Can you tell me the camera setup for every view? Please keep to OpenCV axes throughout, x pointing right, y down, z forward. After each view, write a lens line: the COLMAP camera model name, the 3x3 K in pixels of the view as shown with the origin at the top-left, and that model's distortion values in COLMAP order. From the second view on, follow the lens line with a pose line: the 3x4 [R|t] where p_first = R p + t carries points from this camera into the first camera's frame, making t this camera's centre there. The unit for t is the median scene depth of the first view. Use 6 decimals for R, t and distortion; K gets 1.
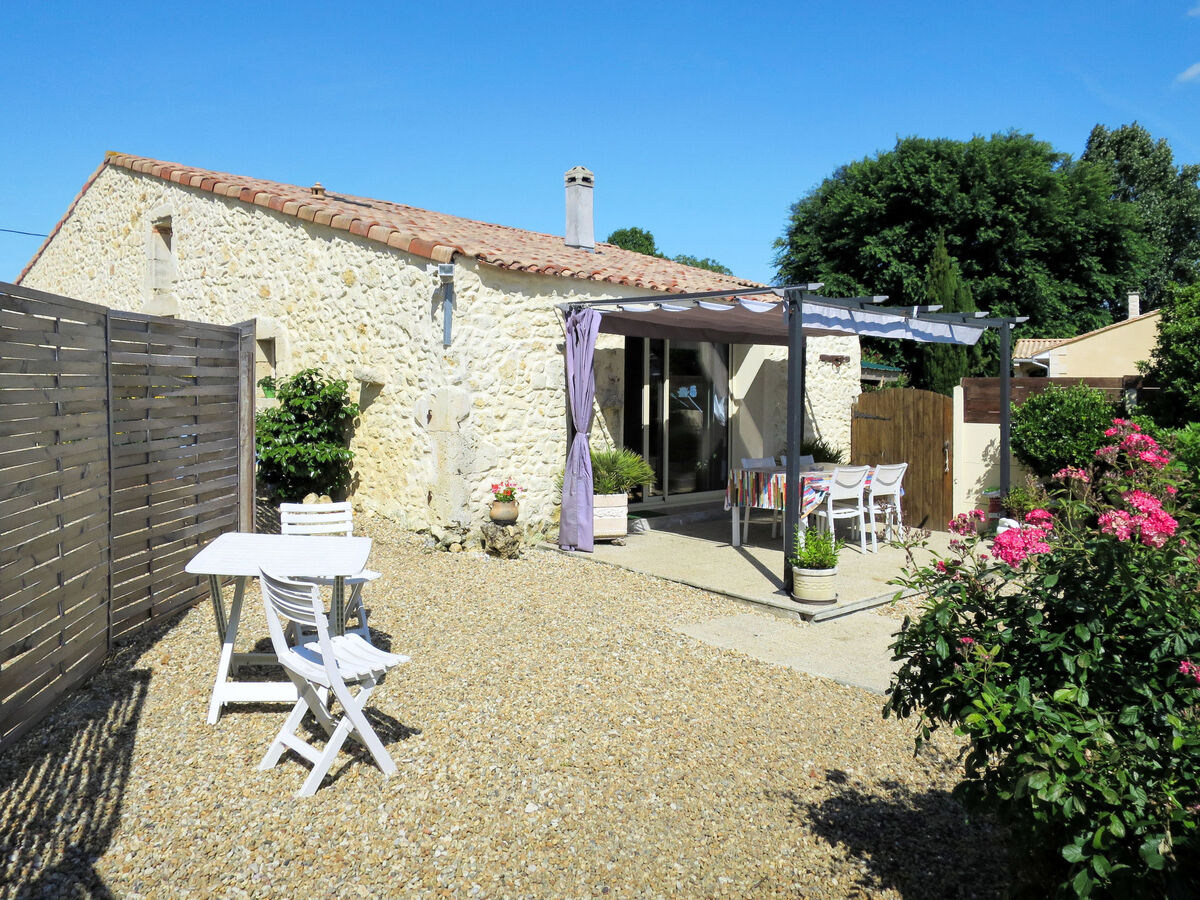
lens RADIAL K [[902.3, 0, 587.6], [0, 902.3, 444.2], [0, 0, 1]] dist [-0.046852, 0.002037]
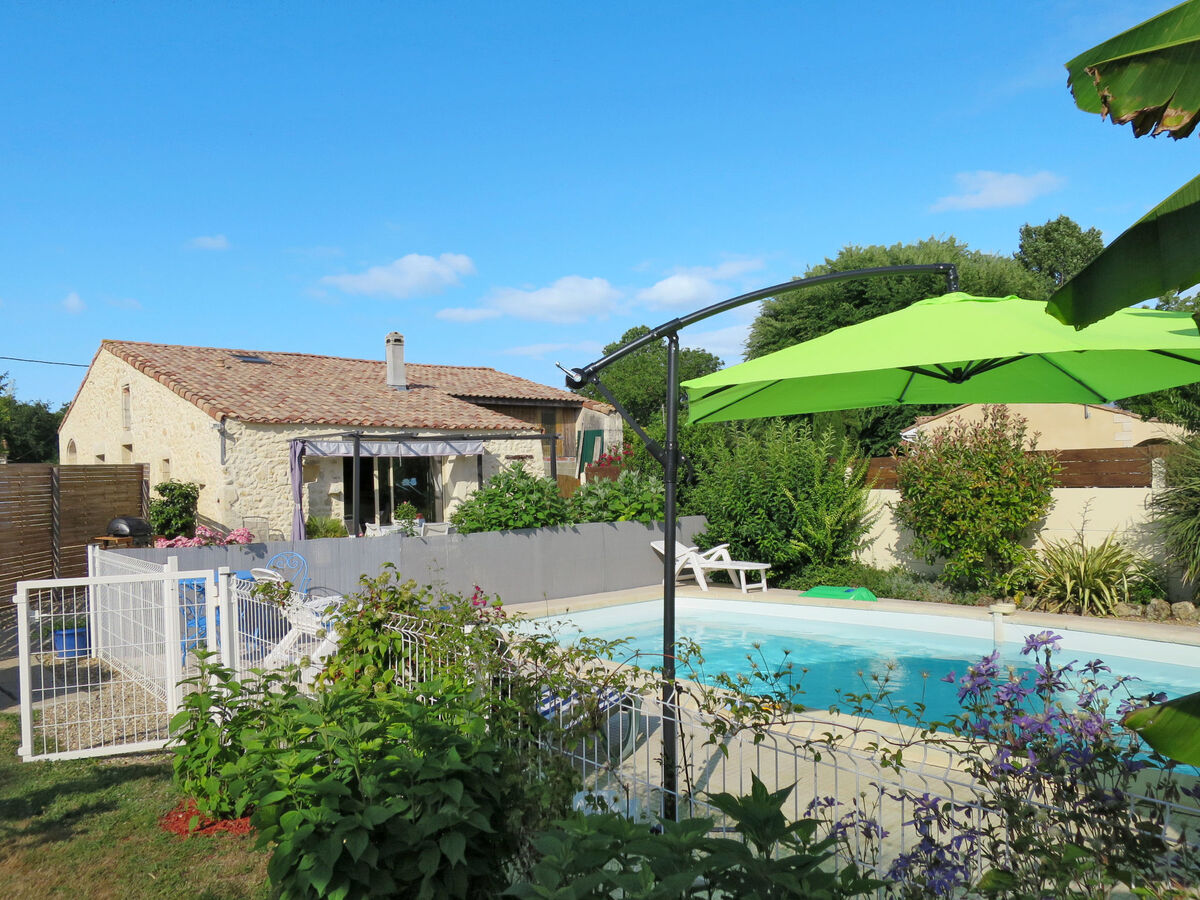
lens RADIAL K [[900.1, 0, 606.3], [0, 900.1, 484.0], [0, 0, 1]] dist [-0.044387, 0.001108]
pose [[0.995343, -0.028537, -0.092075, 0.782715], [0.024337, 0.998626, -0.046418, 0.038120], [0.093273, 0.043961, 0.994670, -0.764967]]
